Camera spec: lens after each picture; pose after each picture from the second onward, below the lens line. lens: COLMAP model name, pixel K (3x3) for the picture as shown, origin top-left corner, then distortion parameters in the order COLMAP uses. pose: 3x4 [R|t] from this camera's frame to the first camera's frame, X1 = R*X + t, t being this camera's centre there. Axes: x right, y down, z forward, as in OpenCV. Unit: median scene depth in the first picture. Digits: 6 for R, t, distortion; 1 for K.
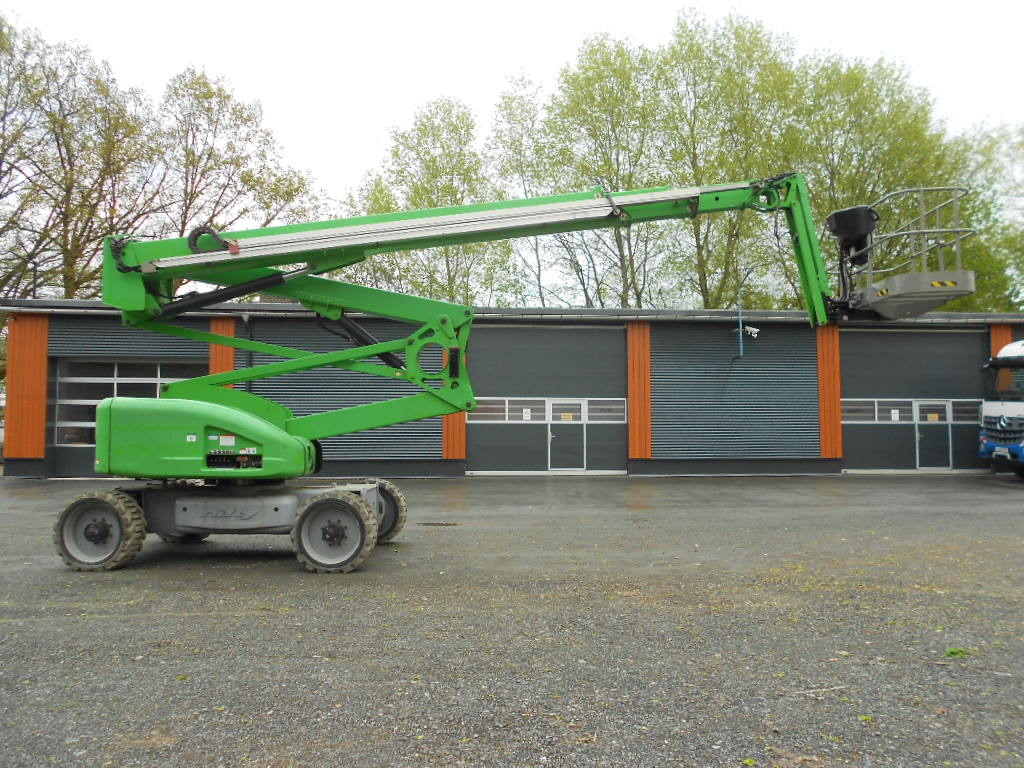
lens RADIAL K [[781.2, 0, 509.4], [0, 781.2, 388.0], [0, 0, 1]] dist [-0.006555, 0.007398]
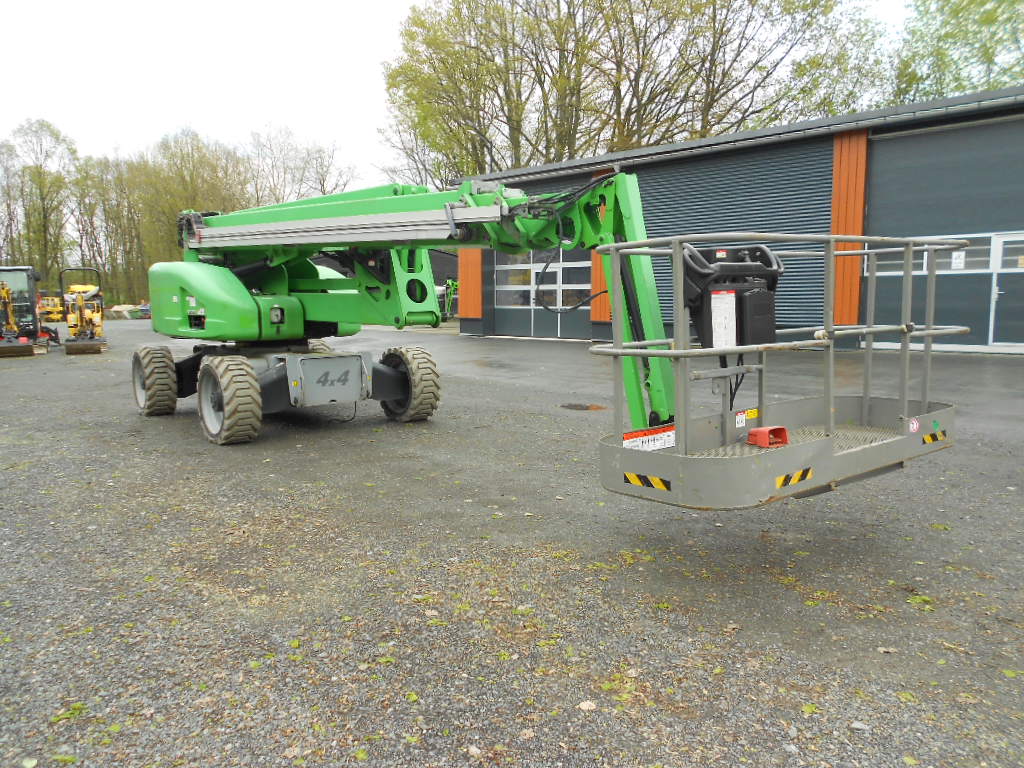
lens RADIAL K [[784.5, 0, 512.8], [0, 784.5, 390.4], [0, 0, 1]] dist [0.001035, -0.003549]
pose [[0.659078, 0.079119, -0.747902, 0.281992], [0.056316, 0.986467, 0.153985, 0.018956], [0.749963, -0.143607, 0.645703, 0.266592]]
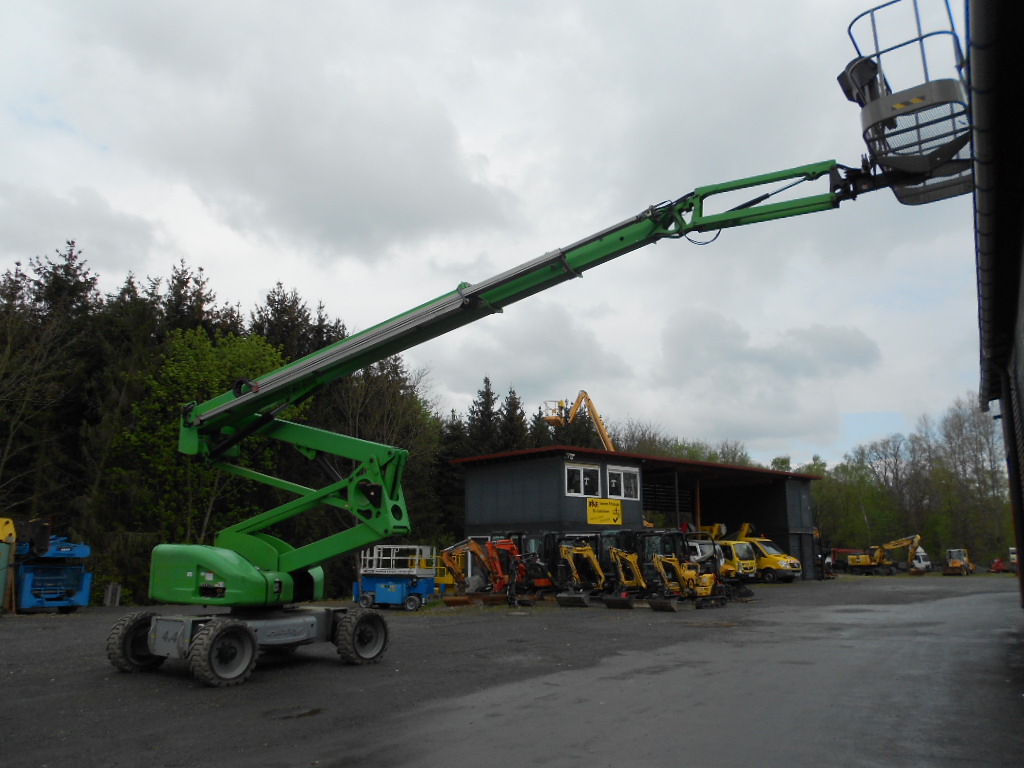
lens RADIAL K [[784.5, 0, 512.8], [0, 784.5, 390.4], [0, 0, 1]] dist [0.001035, -0.003549]
pose [[-0.563094, -0.165456, -0.809660, 0.251778], [0.050978, 0.970932, -0.233866, 0.043146], [0.824819, -0.172963, -0.538291, 0.990110]]
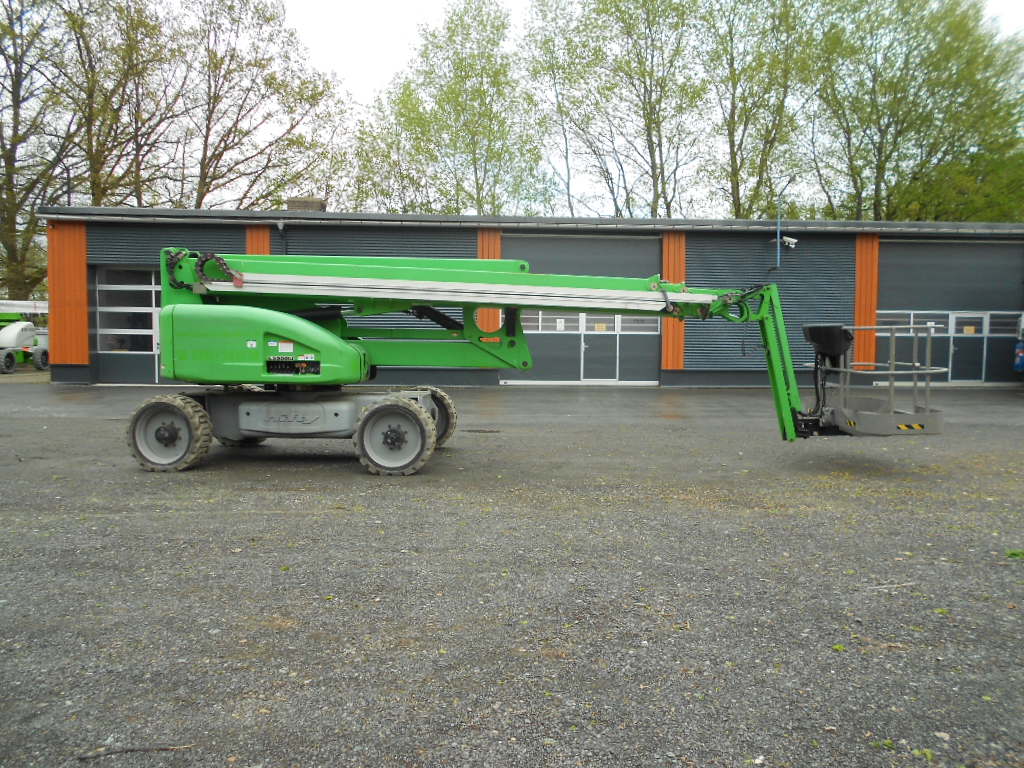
lens RADIAL K [[778.1, 0, 512.0], [0, 778.1, 384.0], [0, 0, 1]] dist [-0.001058, -0.005419]
pose [[0.999783, 0.007389, -0.019457, -0.020361], [-0.005224, 0.994020, 0.109070, 0.000825], [0.020147, -0.108945, 0.993844, -0.005139]]
